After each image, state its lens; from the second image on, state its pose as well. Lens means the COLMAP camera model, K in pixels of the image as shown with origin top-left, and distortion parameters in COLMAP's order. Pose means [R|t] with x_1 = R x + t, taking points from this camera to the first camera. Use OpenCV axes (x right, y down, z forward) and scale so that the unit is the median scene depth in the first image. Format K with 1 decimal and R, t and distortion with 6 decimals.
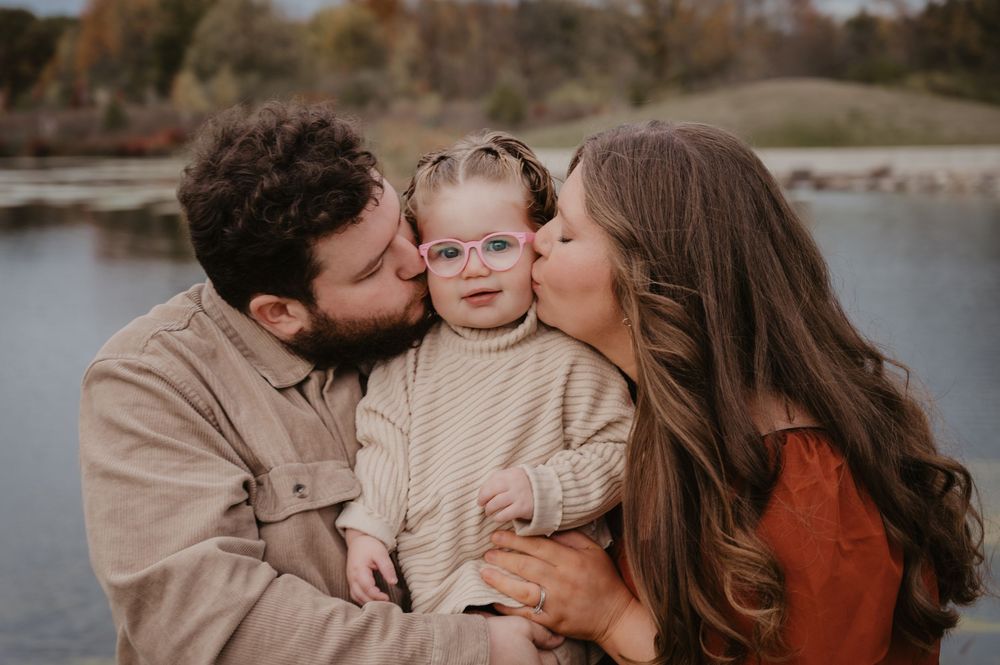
lens RADIAL K [[1687.0, 0, 500.0], [0, 1687.0, 332.5], [0, 0, 1]] dist [-0.026523, -0.006006]
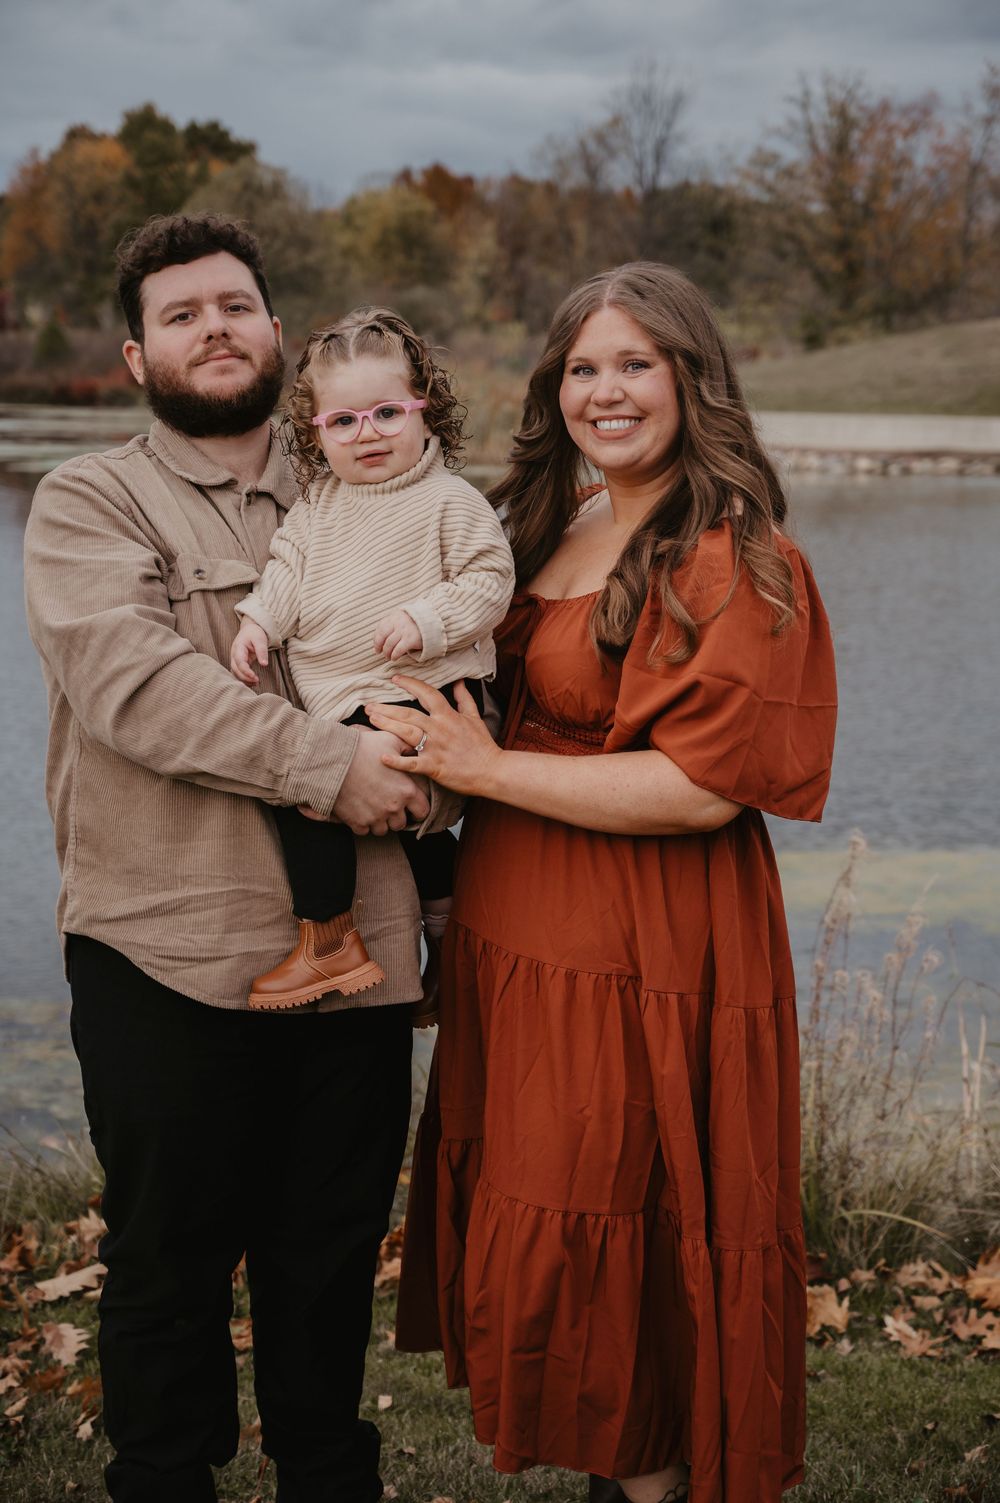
lens RADIAL K [[2501.2, 0, 500.0], [0, 2501.2, 751.5], [0, 0, 1]] dist [0.011154, 0.004346]
pose [[0.998412, 0.035588, -0.043679, 0.153010], [-0.034382, 0.999015, 0.028060, 0.135624], [0.044635, -0.026514, 0.998651, -0.680890]]
